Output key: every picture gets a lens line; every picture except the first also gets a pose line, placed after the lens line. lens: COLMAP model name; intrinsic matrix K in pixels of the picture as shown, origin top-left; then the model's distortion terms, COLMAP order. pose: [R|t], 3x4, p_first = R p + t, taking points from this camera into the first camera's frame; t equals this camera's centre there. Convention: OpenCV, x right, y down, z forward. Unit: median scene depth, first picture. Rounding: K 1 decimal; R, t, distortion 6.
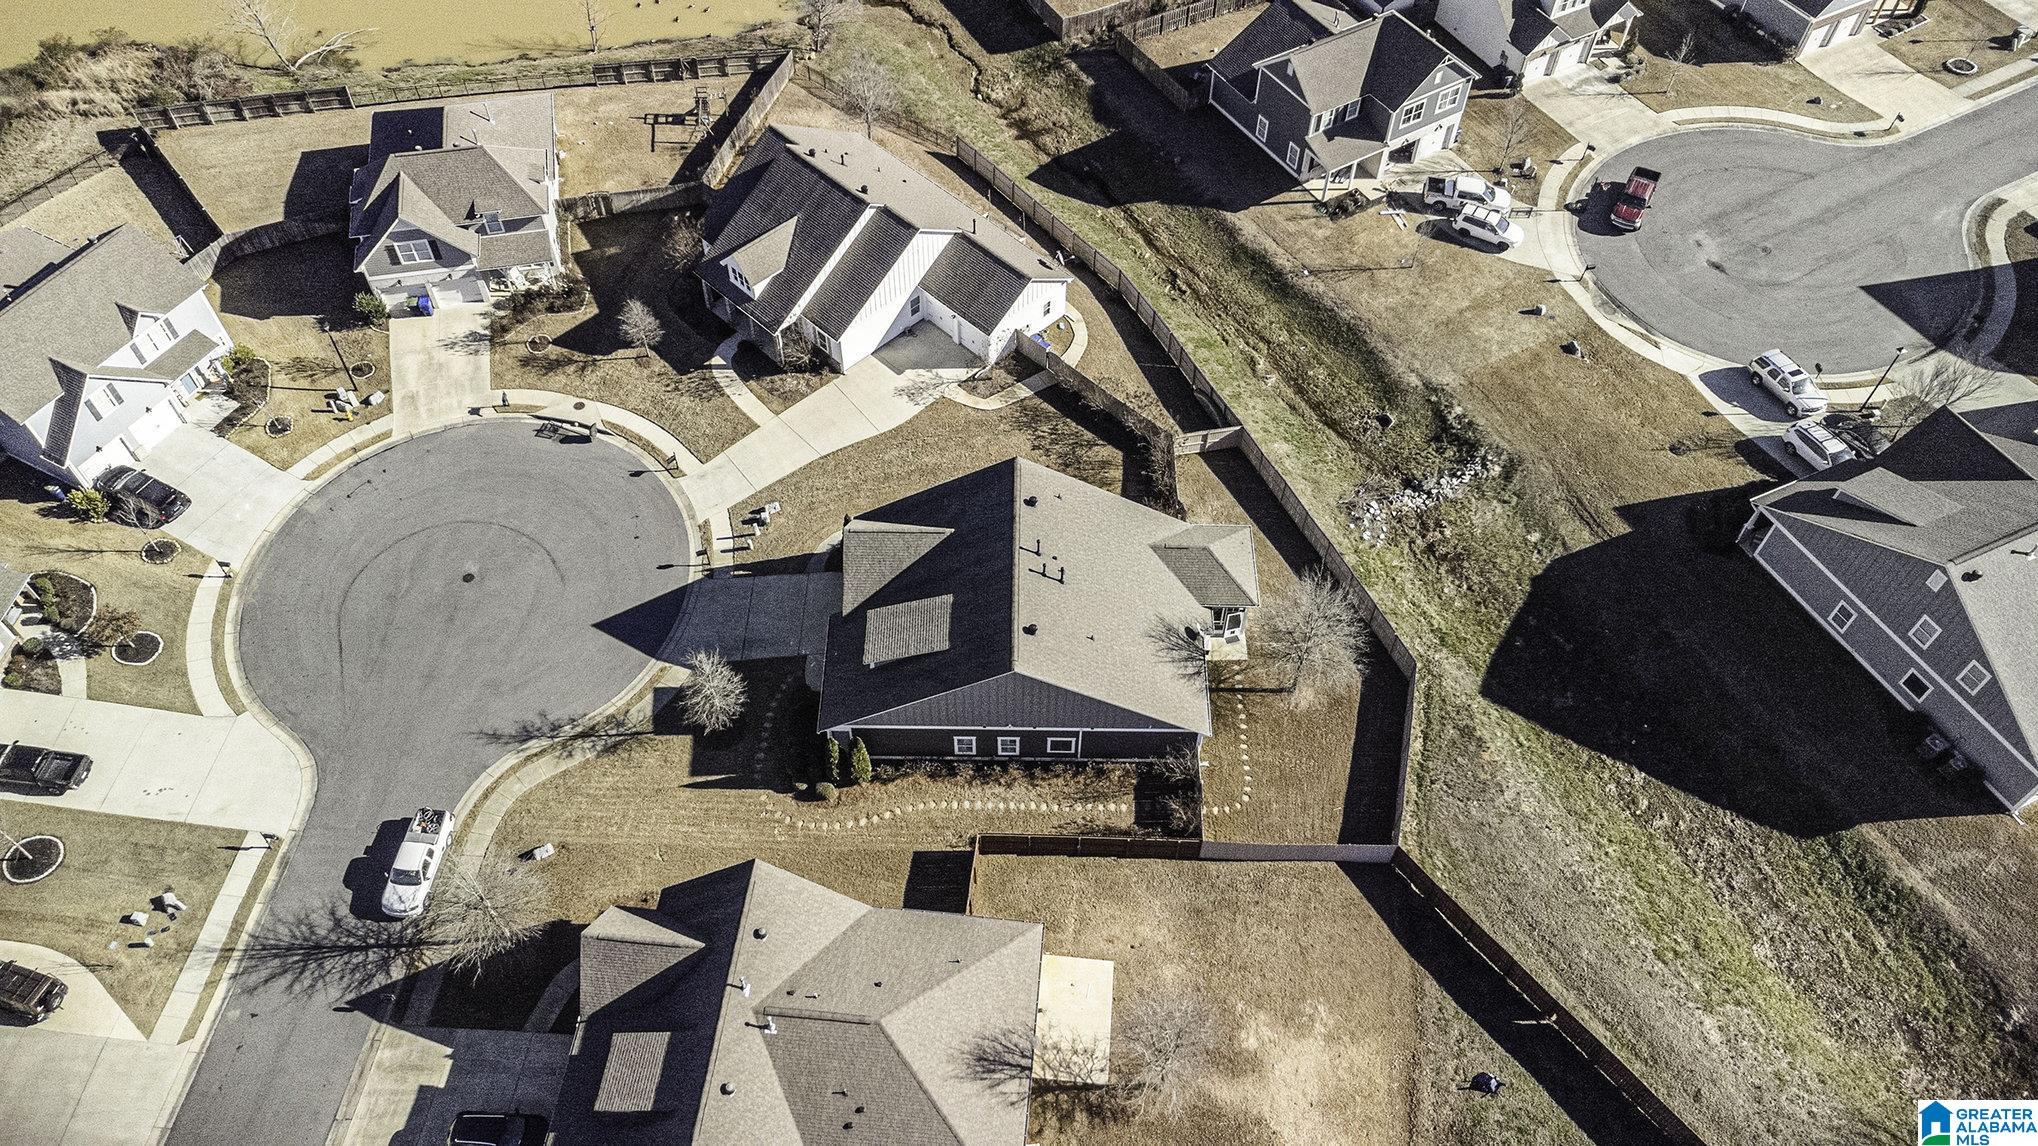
lens RADIAL K [[1524.2, 0, 1019.0], [0, 1524.2, 573.0], [0, 0, 1]] dist [0.002251, 0.105682]
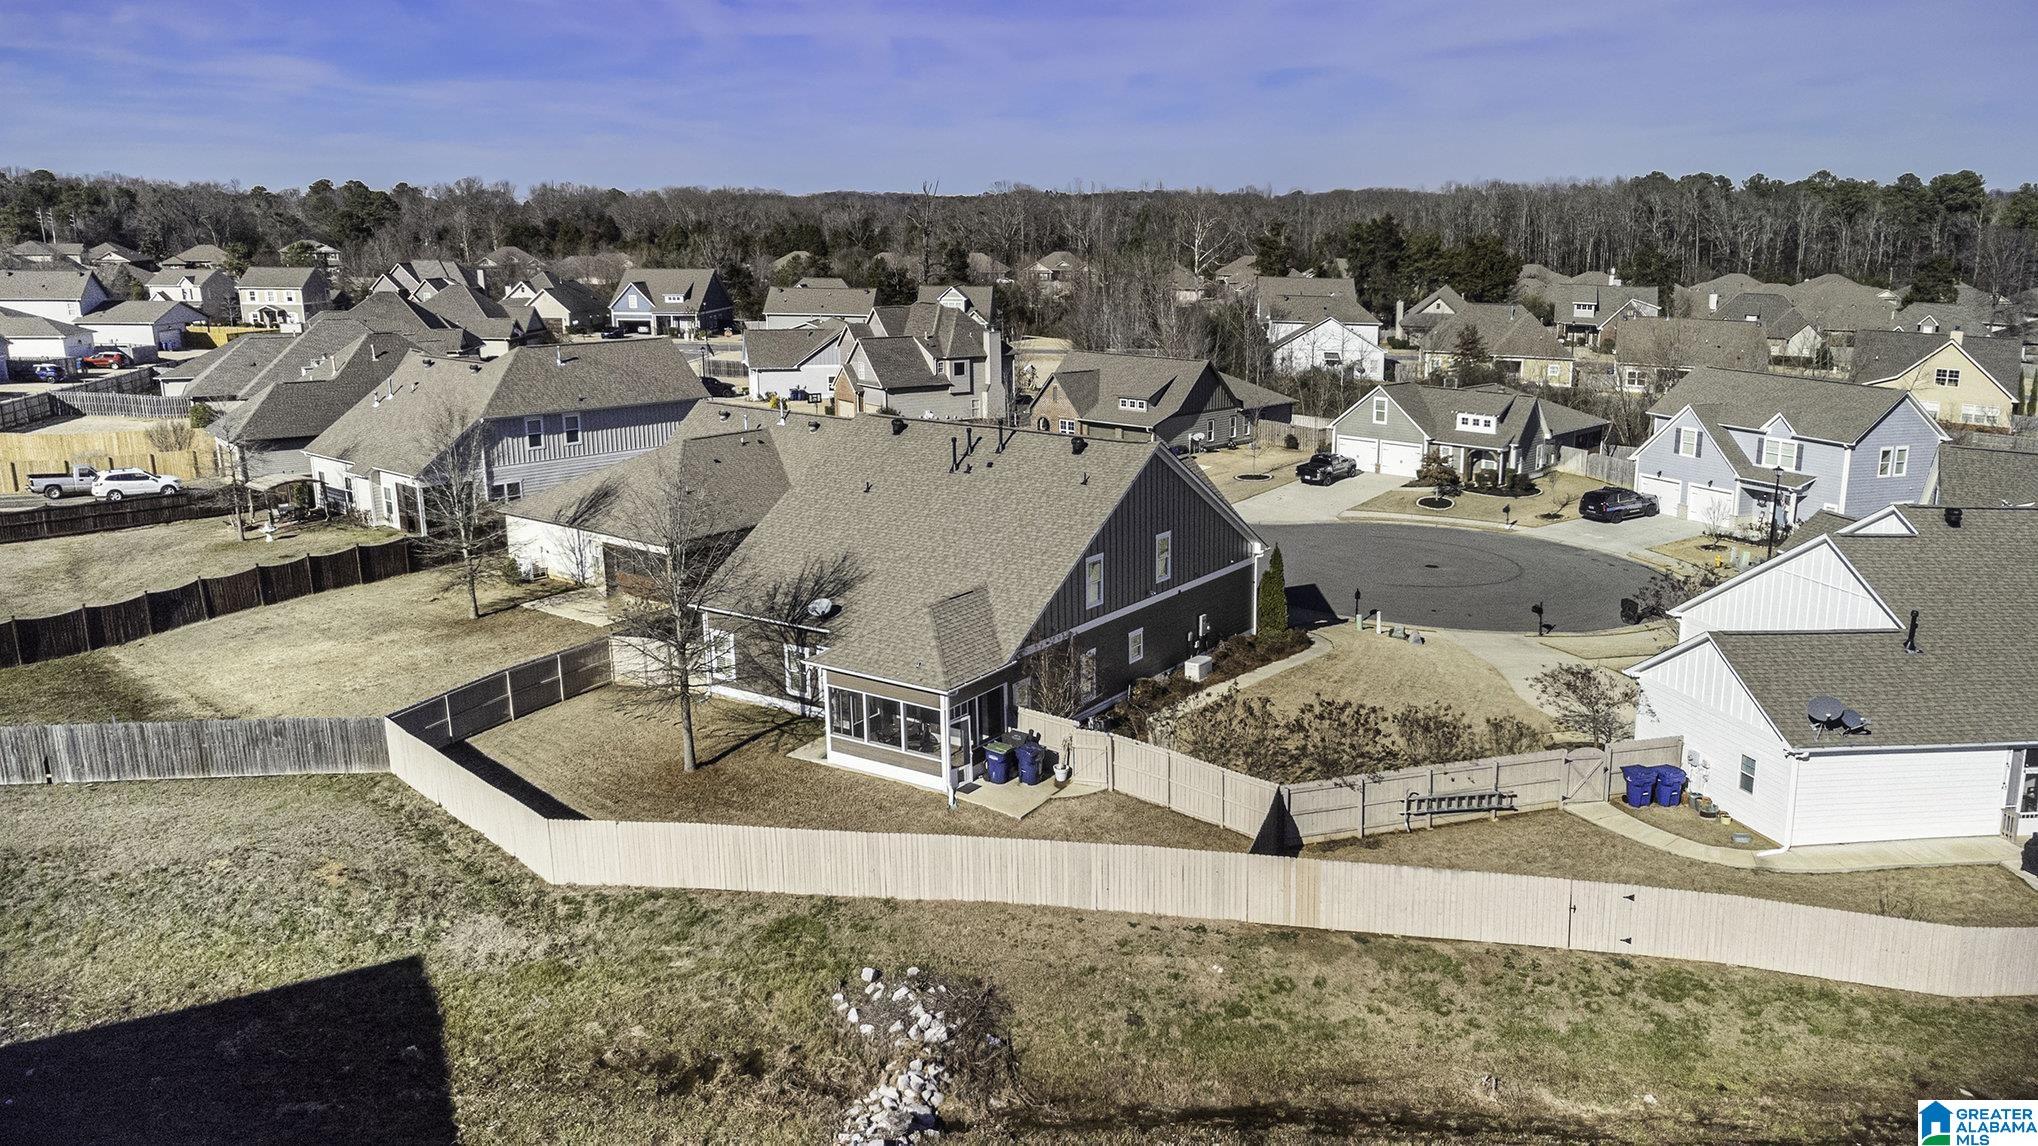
lens RADIAL K [[1556.2, 0, 1019.0], [0, 1556.2, 573.0], [0, 0, 1]] dist [0.006220, 0.000071]
pose [[-0.545302, 0.168817, -0.821064, 0.512772], [-0.679834, 0.483955, 0.551011, -0.321806], [0.490378, 0.858655, -0.149134, 0.956564]]
